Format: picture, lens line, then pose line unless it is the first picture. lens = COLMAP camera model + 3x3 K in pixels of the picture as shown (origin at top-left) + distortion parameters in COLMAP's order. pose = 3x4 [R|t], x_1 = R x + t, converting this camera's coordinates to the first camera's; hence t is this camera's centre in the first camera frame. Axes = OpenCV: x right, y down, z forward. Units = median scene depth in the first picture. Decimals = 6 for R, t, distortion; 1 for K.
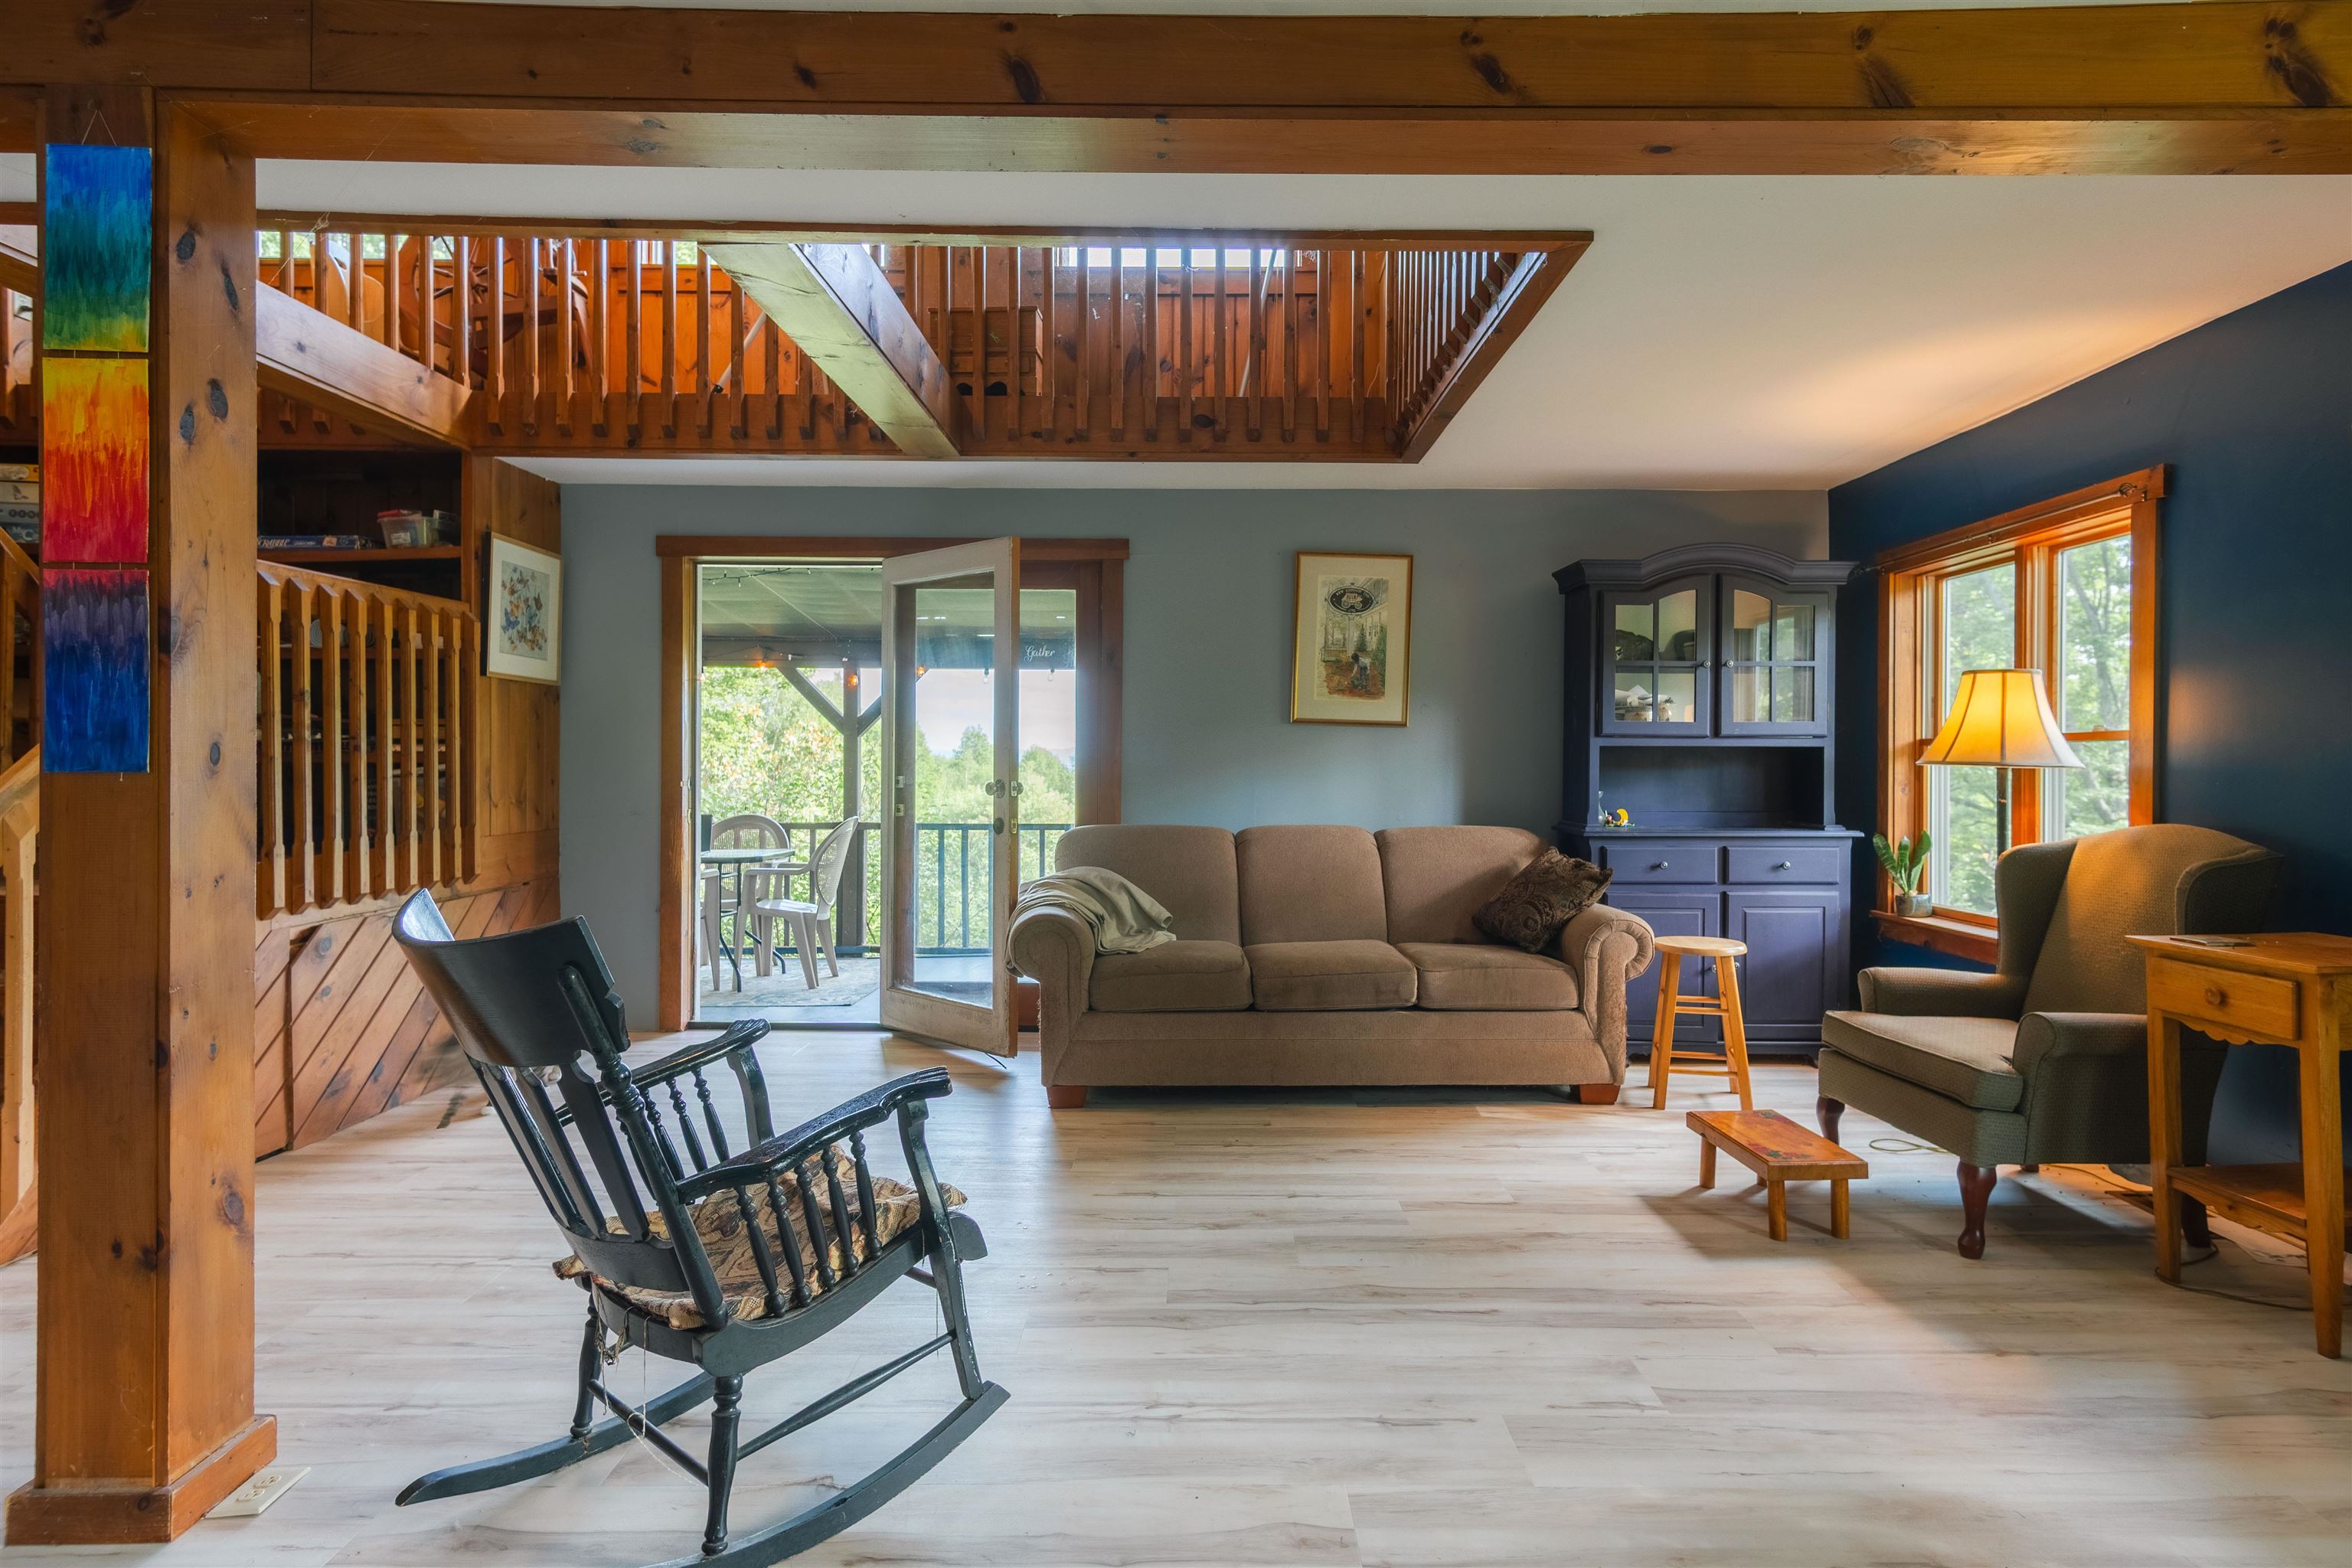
lens RADIAL K [[1251.4, 0, 1193.8], [0, 1251.4, 773.3], [0, 0, 1]] dist [0.013635, 0.002333]
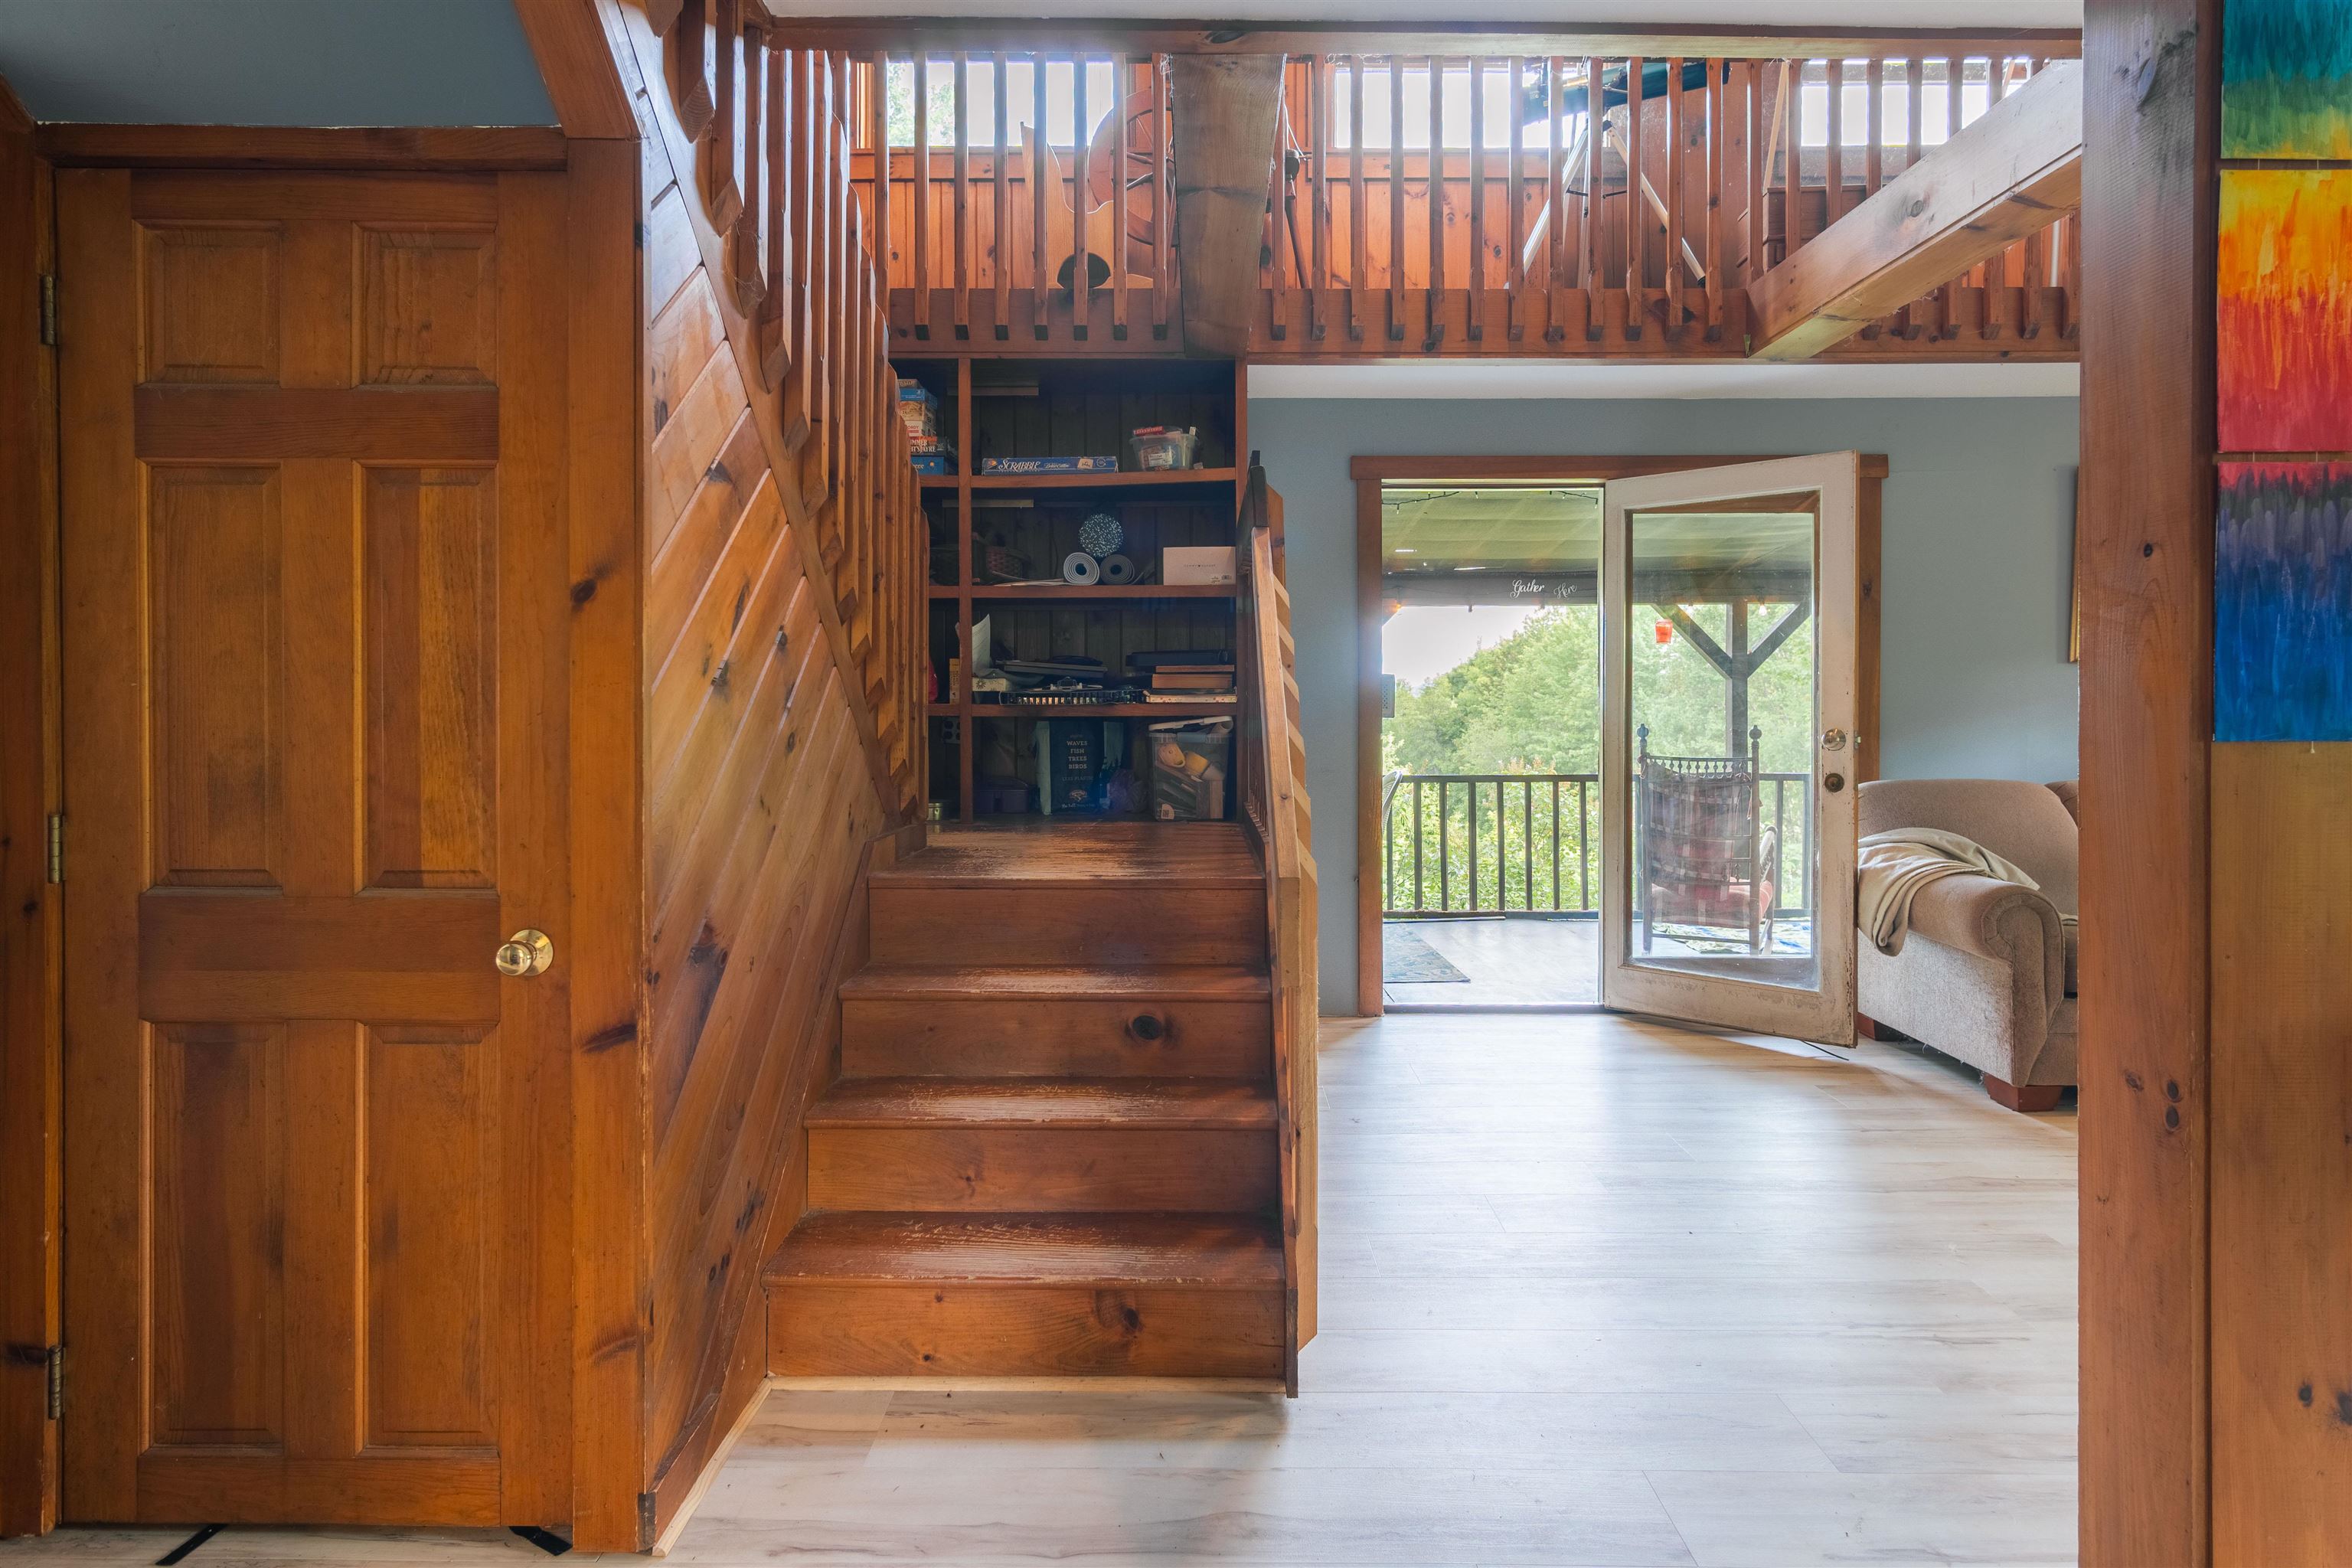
lens RADIAL K [[1287.7, 0, 1213.9], [0, 1287.7, 724.9], [0, 0, 1]] dist [0.006669, 0.002560]
pose [[0.999951, -0.008199, 0.005472, -1.486506], [0.008159, 0.999940, 0.007355, -0.020631], [-0.005532, -0.007310, 0.999958, 0.260200]]
